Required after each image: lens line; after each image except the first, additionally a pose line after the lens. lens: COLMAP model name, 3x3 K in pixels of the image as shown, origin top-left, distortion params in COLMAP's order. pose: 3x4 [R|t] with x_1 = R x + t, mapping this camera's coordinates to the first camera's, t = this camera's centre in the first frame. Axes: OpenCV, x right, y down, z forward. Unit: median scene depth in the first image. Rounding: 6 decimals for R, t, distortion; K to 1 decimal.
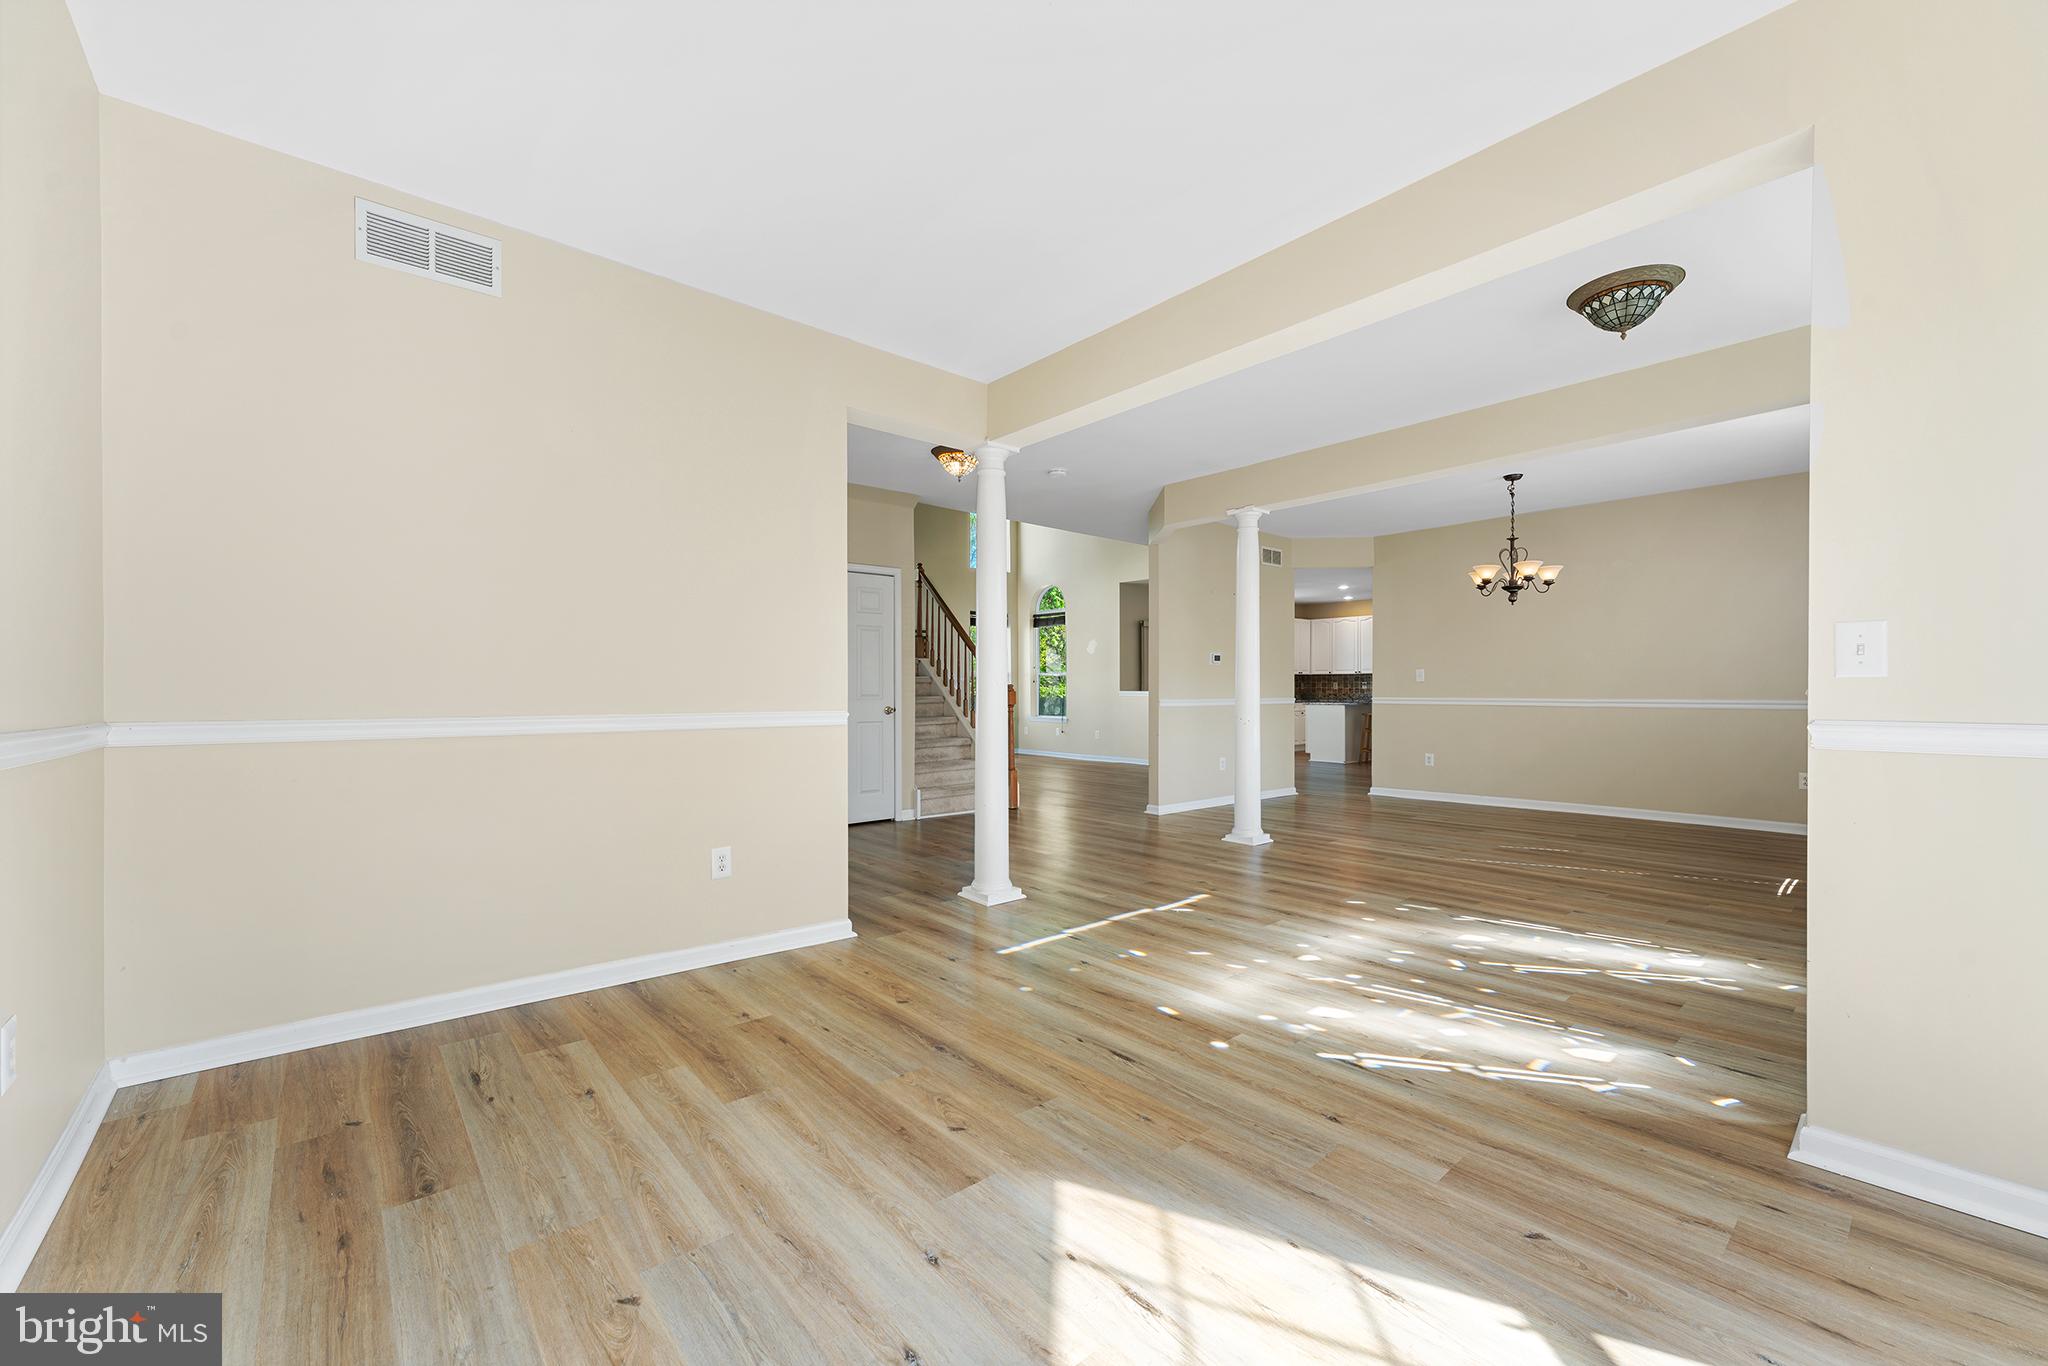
lens RADIAL K [[812.5, 0, 1013.6], [0, 812.5, 694.8], [0, 0, 1]] dist [0.000720, -0.000037]
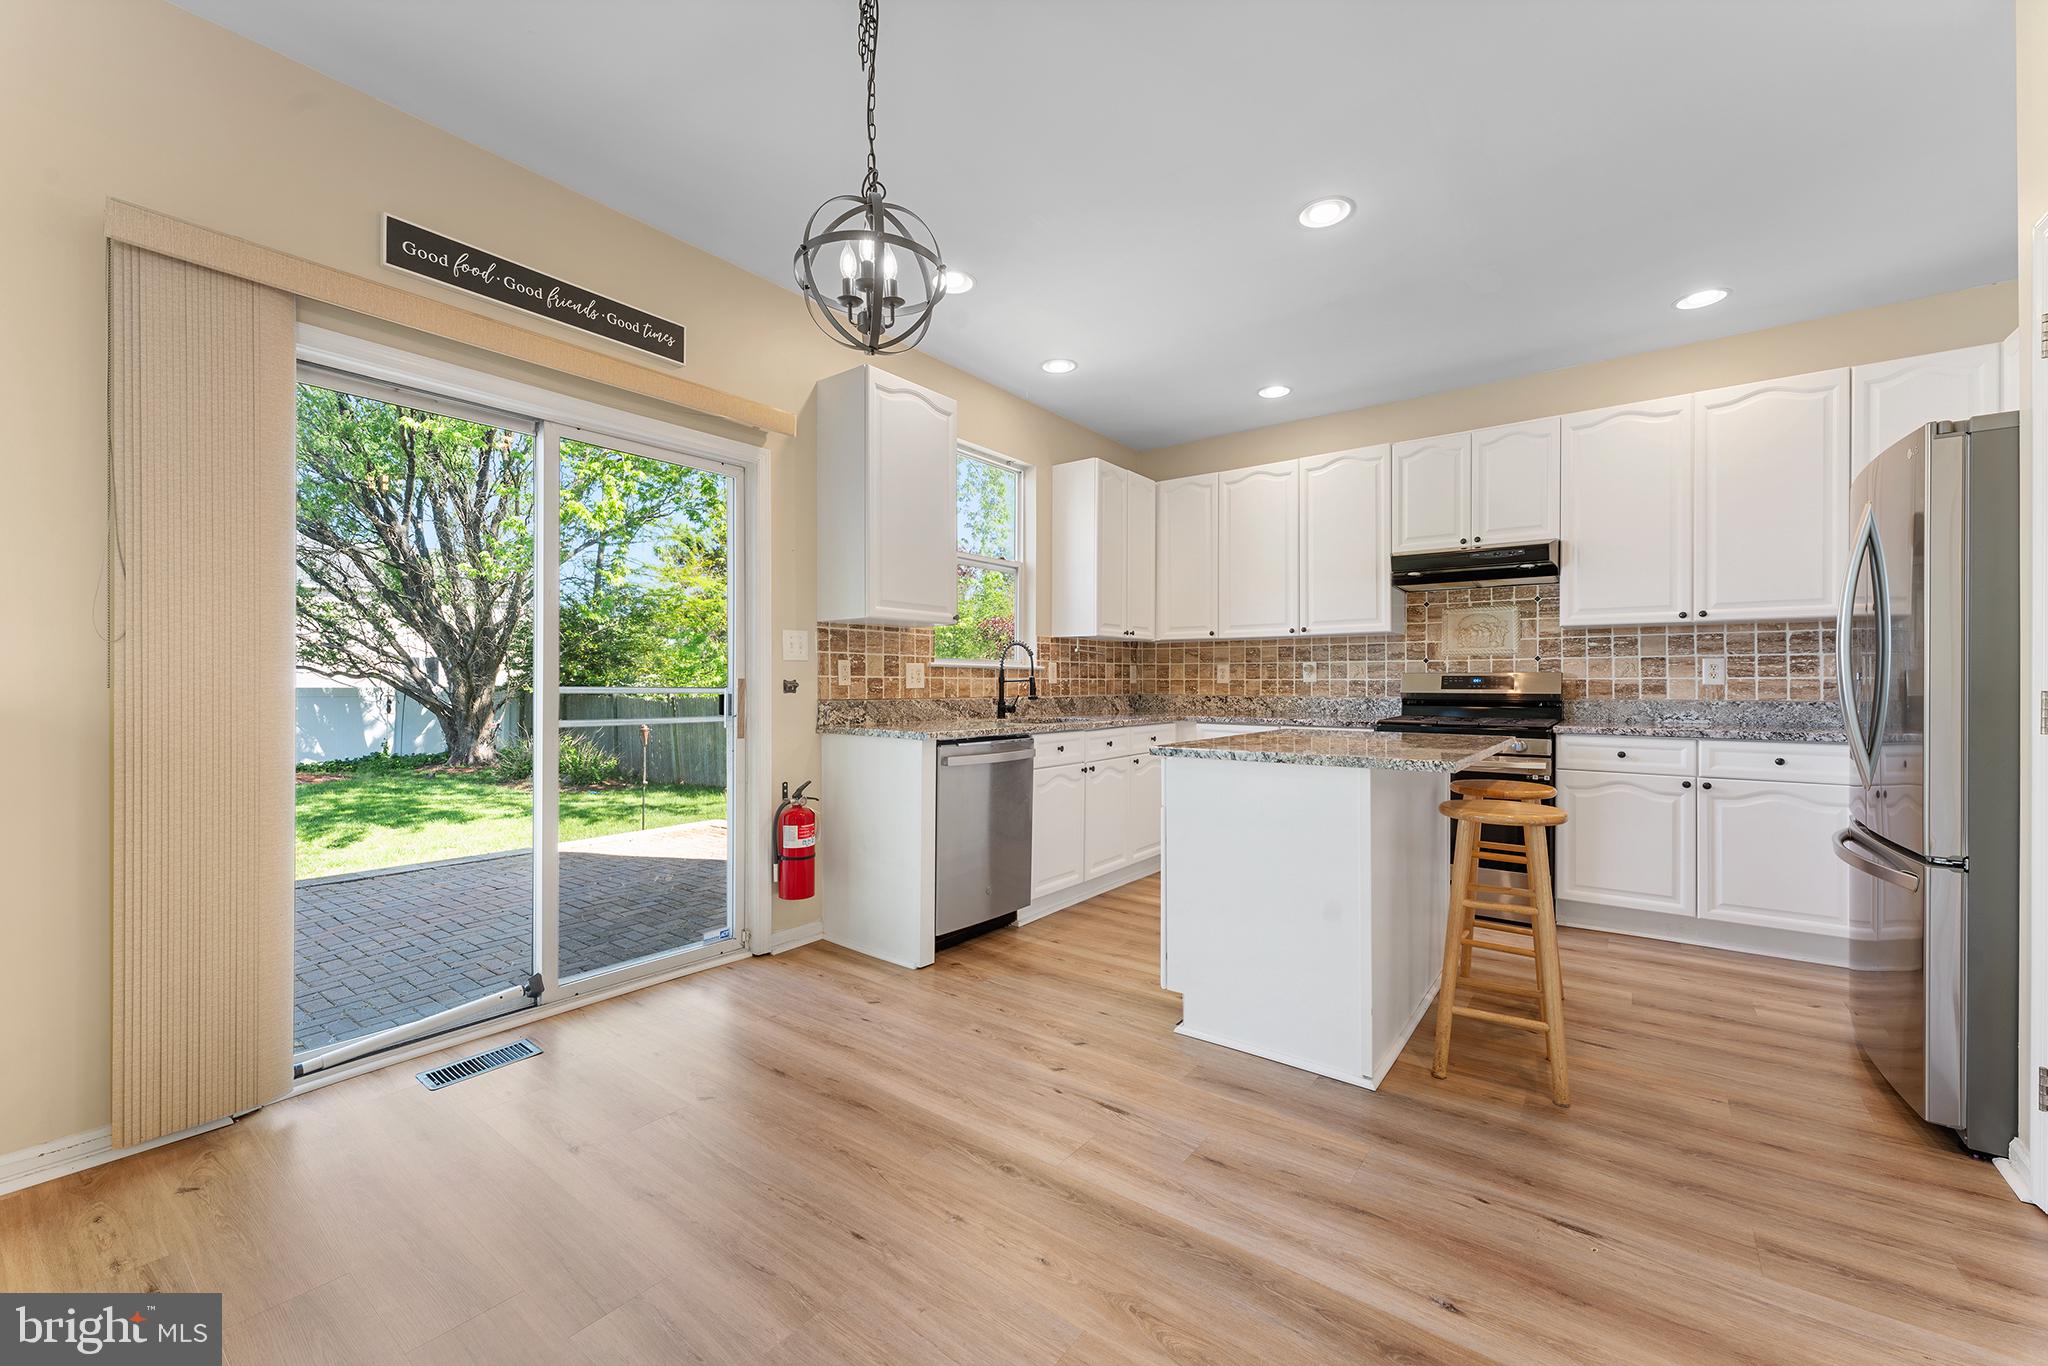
lens RADIAL K [[817.8, 0, 1012.0], [0, 817.8, 687.1], [0, 0, 1]] dist [0.000949, -0.000103]
pose [[0.978487, 0.001533, 0.206304, 0.882730], [-0.001105, 0.999997, -0.002190, -0.015062], [-0.206307, 0.001915, 0.978485, 2.540181]]
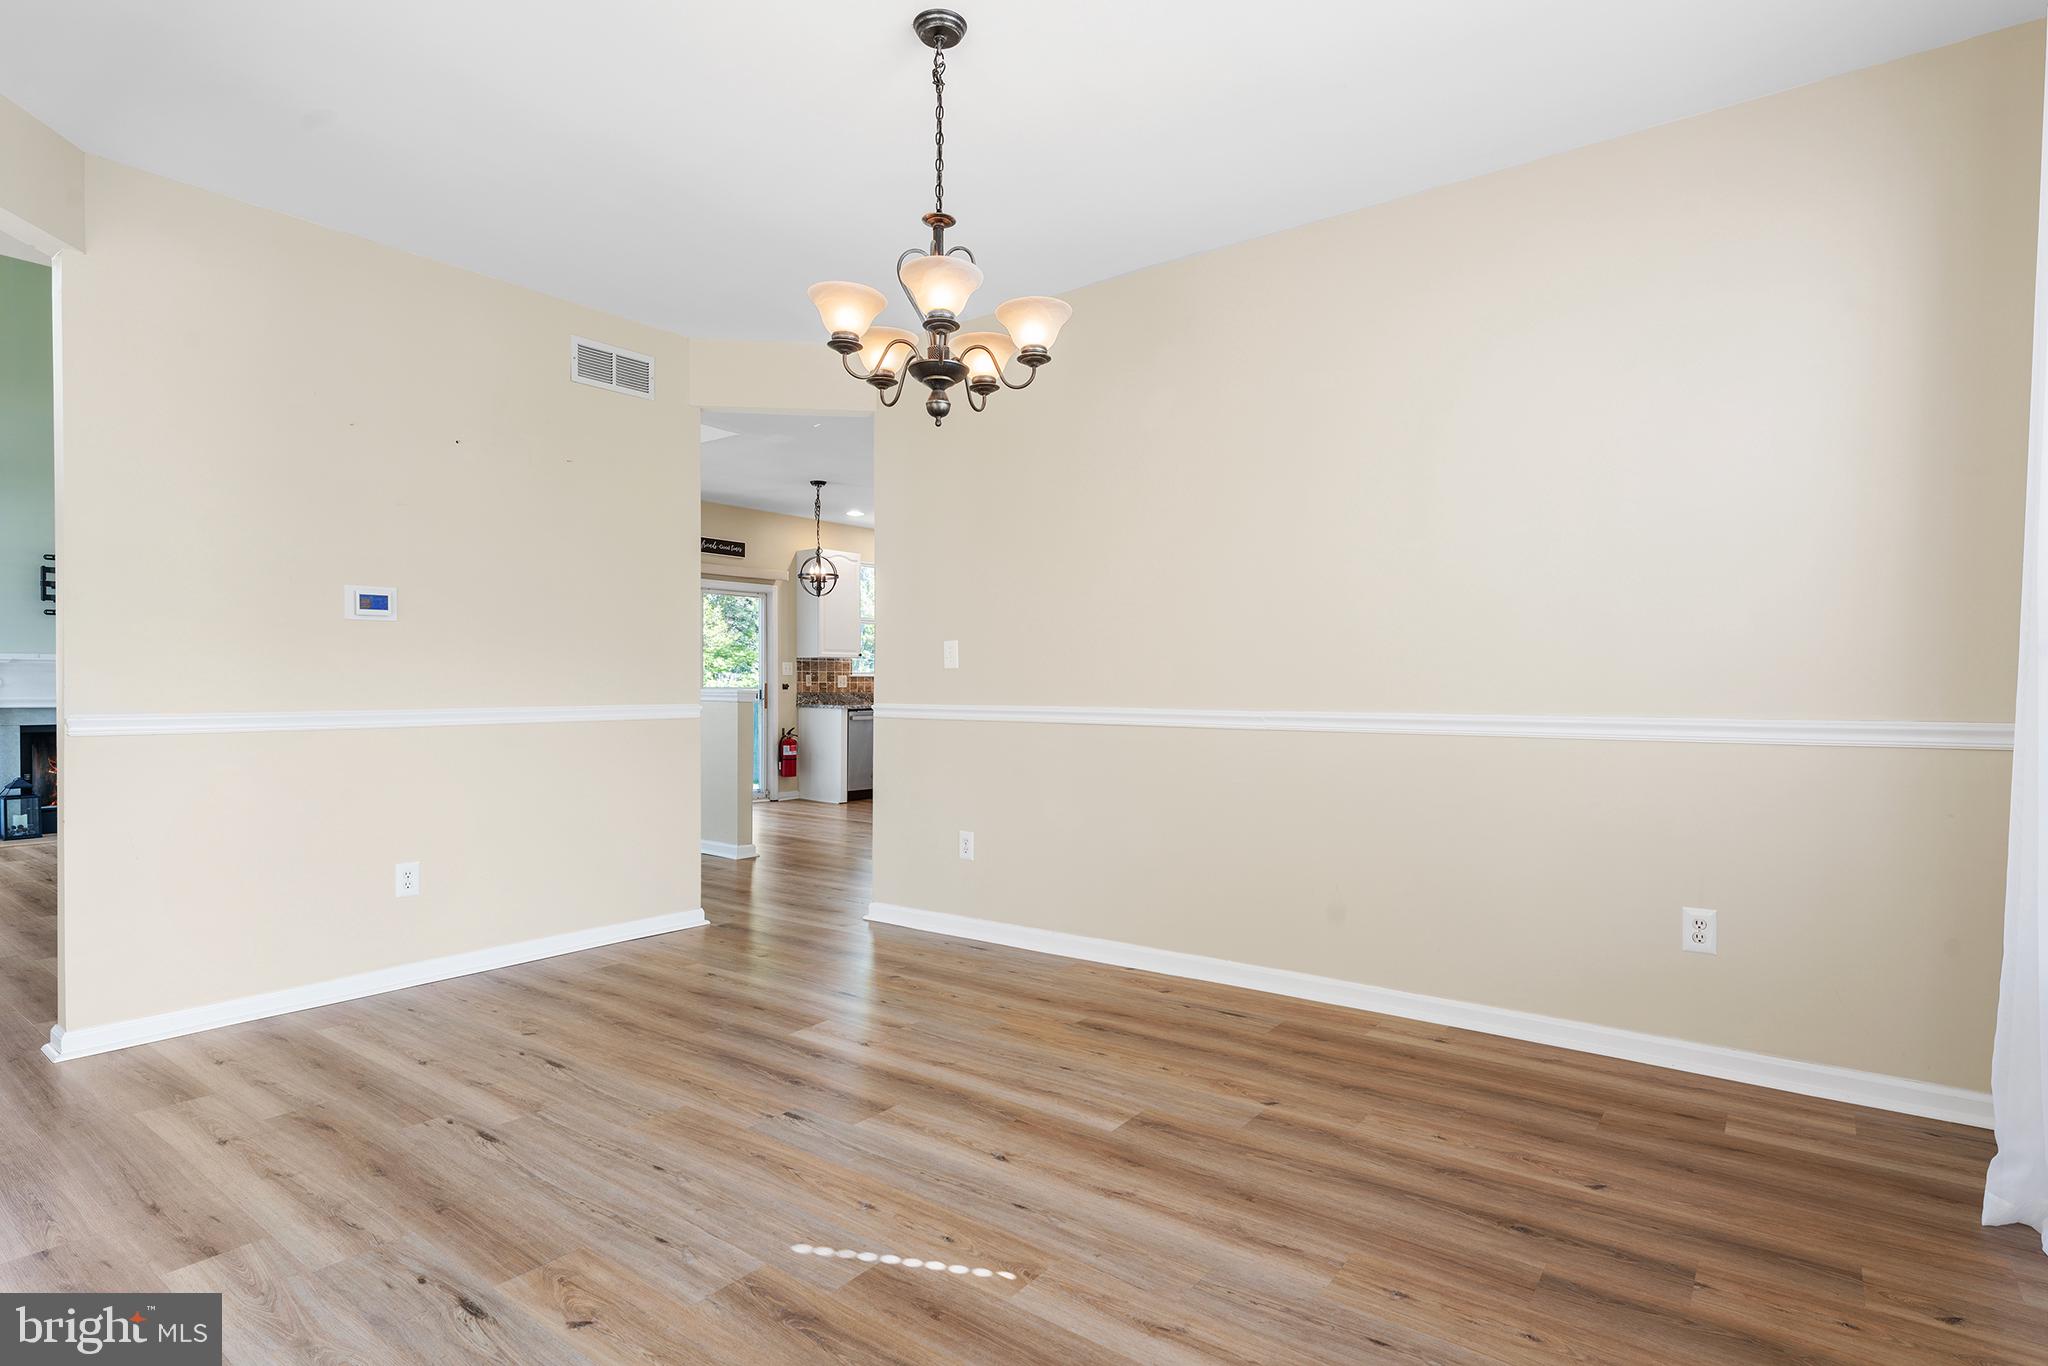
lens RADIAL K [[1033.6, 0, 1024.0], [0, 1033.6, 683.0], [0, 0, 1]] dist [0.001128, 0.000094]
pose [[0.975365, 0.000873, 0.220593, 0.844162], [0.000811, 0.999971, -0.007545, -0.006890], [-0.220594, 0.007539, 0.975337, 0.899192]]
